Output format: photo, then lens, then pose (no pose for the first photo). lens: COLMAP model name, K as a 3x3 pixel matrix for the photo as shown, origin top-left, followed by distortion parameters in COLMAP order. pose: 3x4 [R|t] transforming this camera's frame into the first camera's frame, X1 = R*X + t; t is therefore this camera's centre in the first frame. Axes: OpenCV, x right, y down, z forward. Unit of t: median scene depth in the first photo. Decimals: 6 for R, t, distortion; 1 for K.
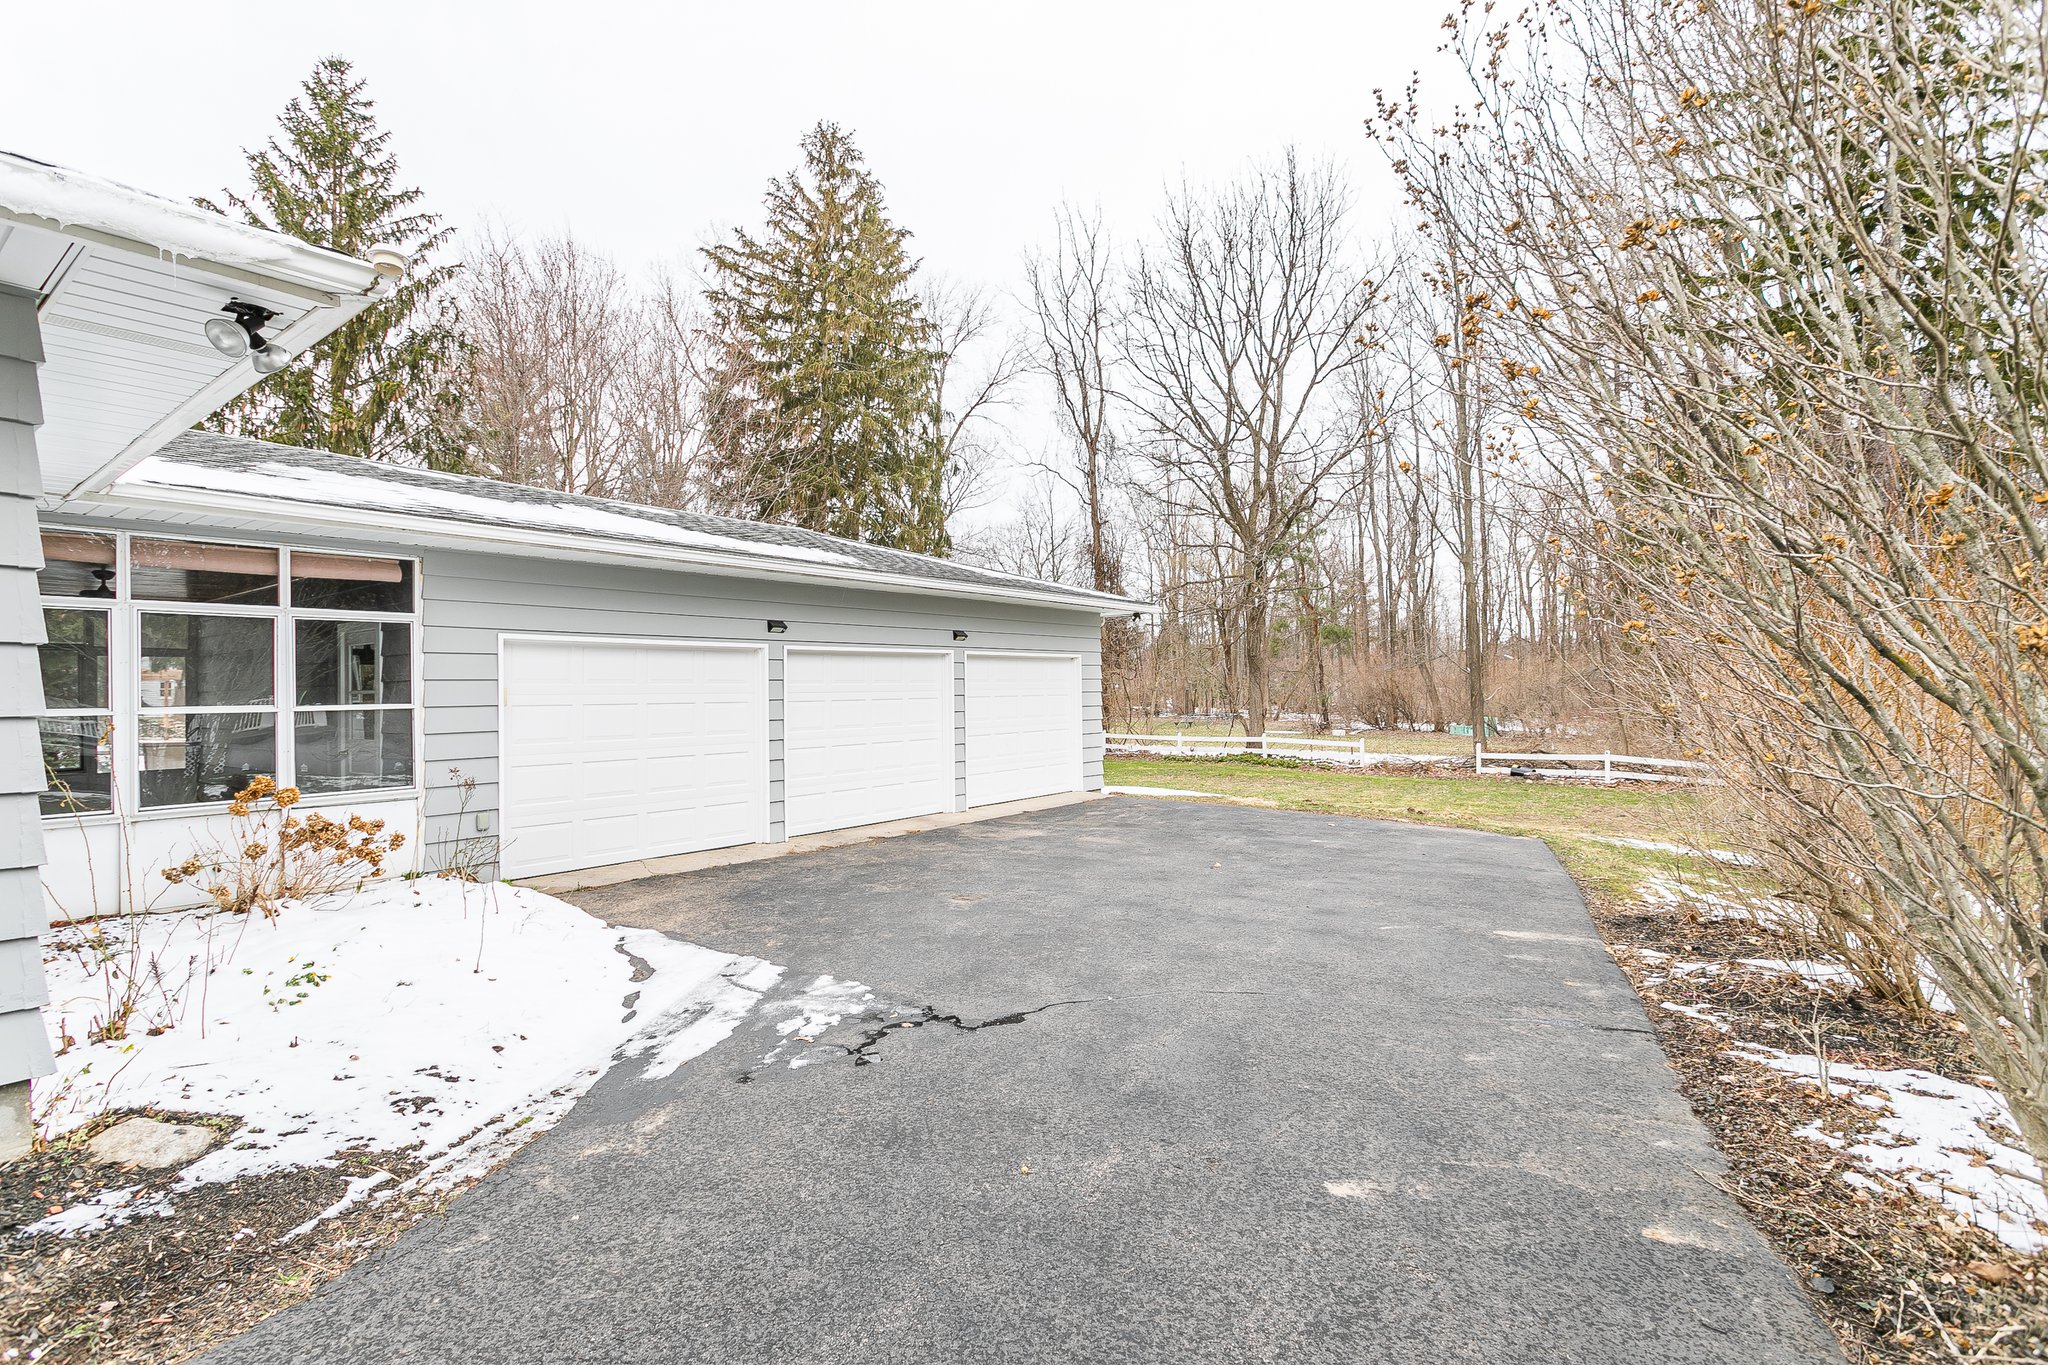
lens RADIAL K [[967.6, 0, 1024.7], [0, 967.6, 692.2], [0, 0, 1]] dist [-0.000346, 0.025174]
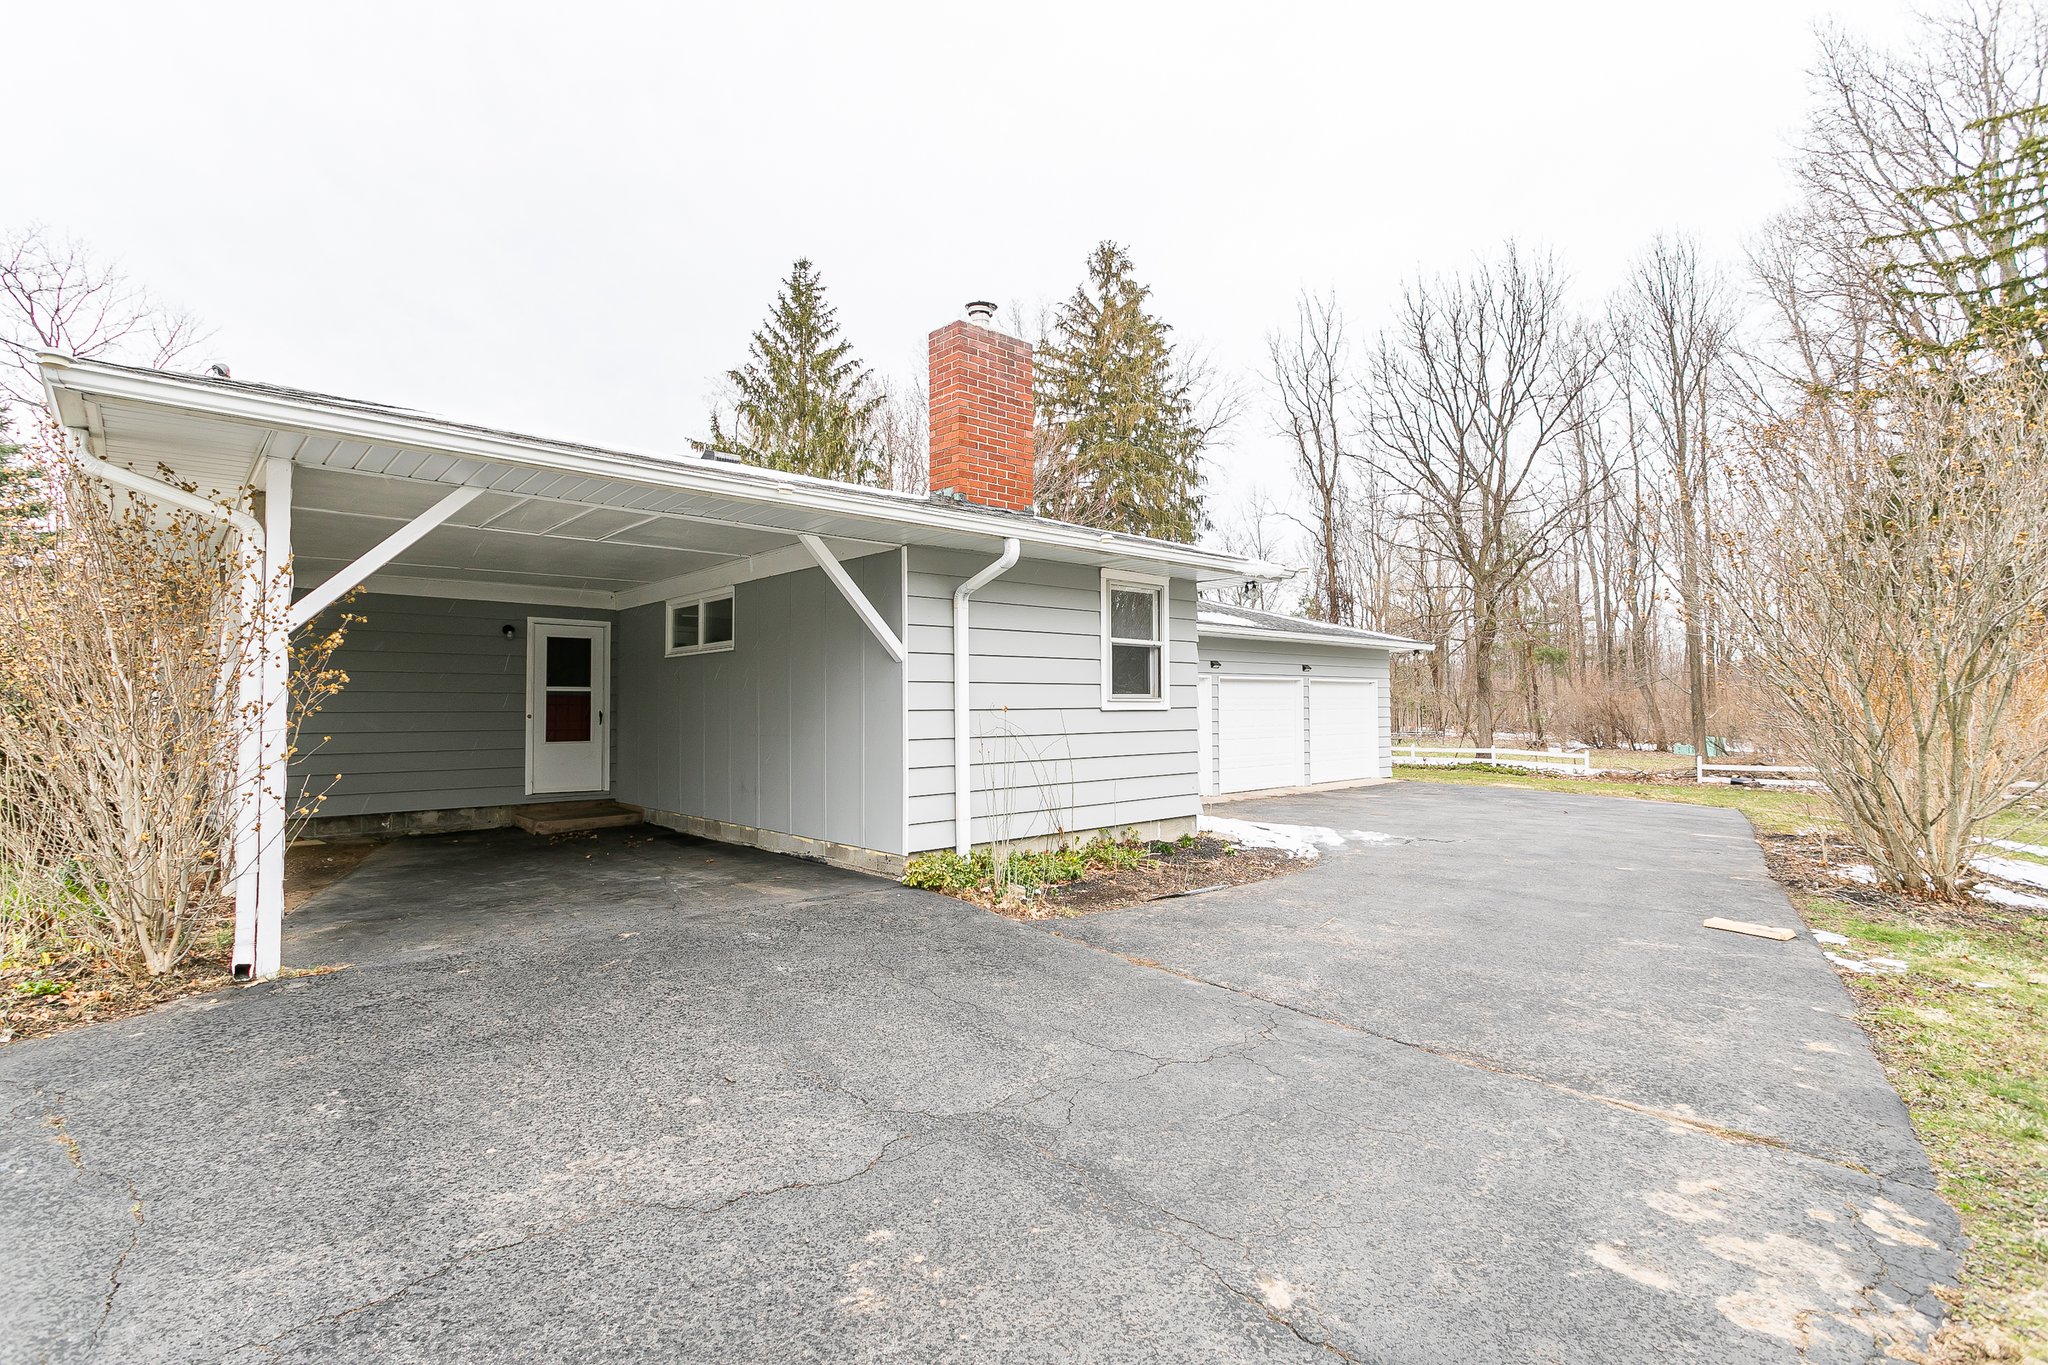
lens RADIAL K [[988.9, 0, 1024.0], [0, 988.9, 682.5], [0, 0, 1]] dist [0.018417, -0.000470]
pose [[0.986245, 0.002307, -0.165277, -0.103475], [-0.006930, 0.999600, -0.027401, 0.003728], [0.165148, 0.028170, 0.985866, -0.247811]]
